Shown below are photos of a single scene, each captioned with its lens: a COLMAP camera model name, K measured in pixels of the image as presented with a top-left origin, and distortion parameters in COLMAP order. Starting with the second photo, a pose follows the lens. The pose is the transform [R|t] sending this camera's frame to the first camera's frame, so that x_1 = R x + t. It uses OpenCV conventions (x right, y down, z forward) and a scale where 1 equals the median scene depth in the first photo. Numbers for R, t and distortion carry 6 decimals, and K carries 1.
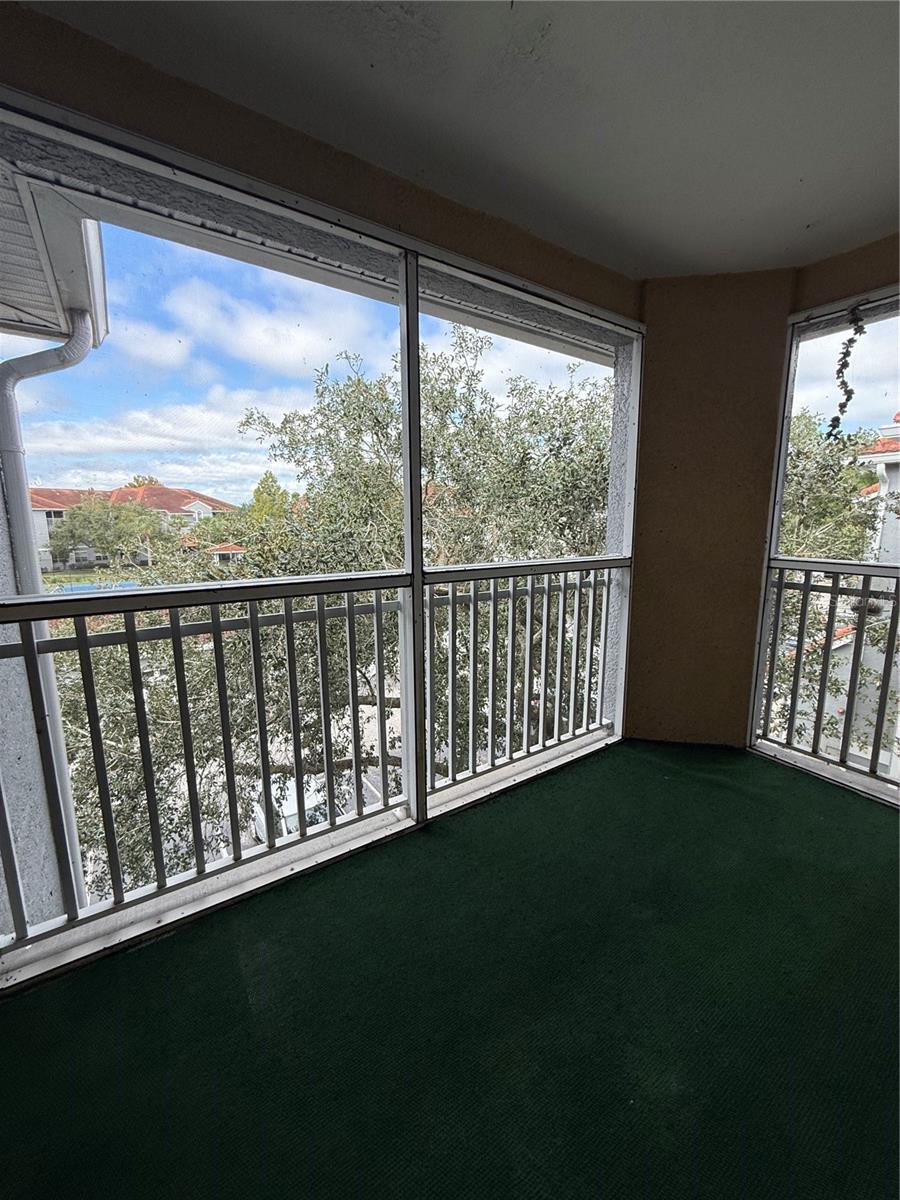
lens RADIAL K [[482.7, 0, 454.0], [0, 482.7, 600.7], [0, 0, 1]] dist [-0.001096, -0.001119]
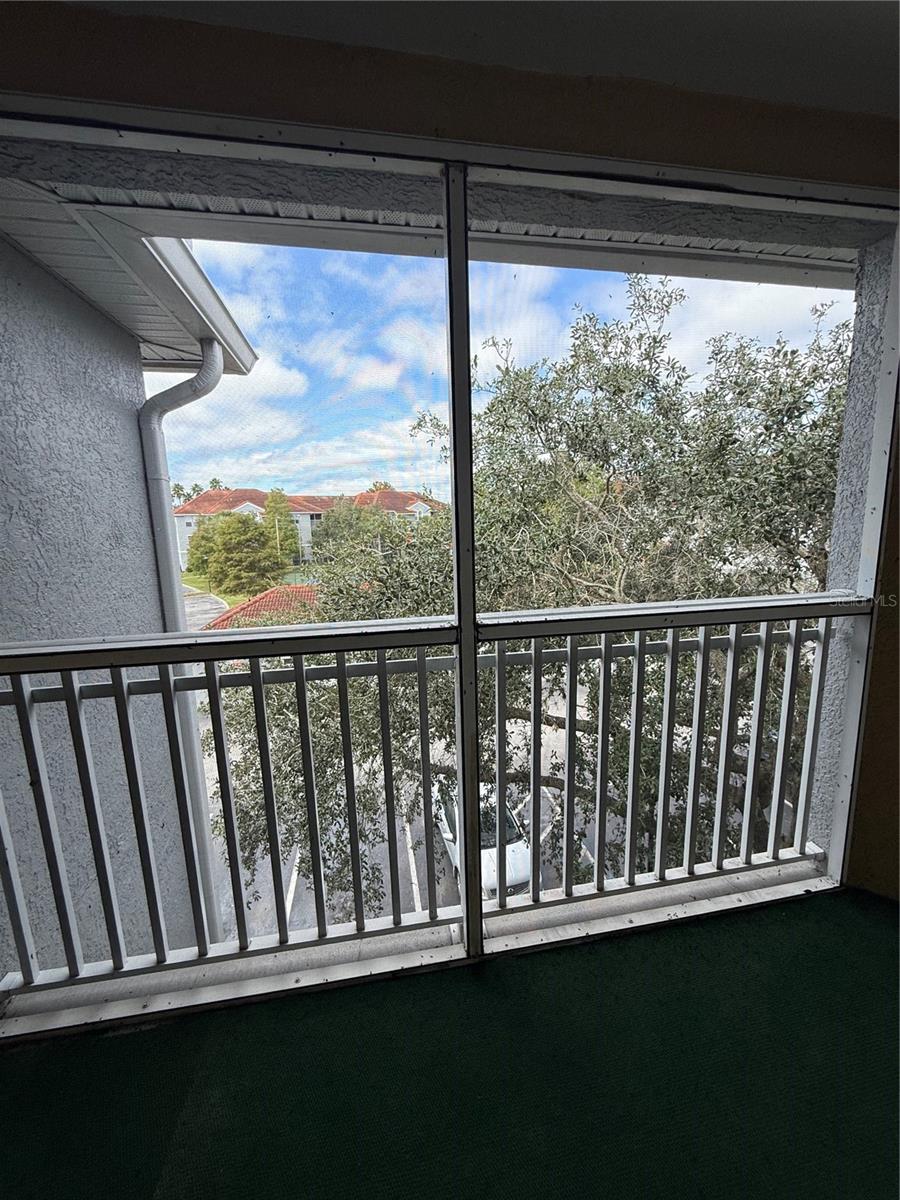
lens RADIAL K [[482.7, 0, 451.6], [0, 482.7, 599.1], [0, 0, 1]] dist [-0.001096, -0.001119]
pose [[0.909996, 0.047814, -0.411850, 0.127785], [-0.044589, 0.998853, 0.017442, -0.070578], [0.412212, 0.002492, 0.911085, 0.223416]]
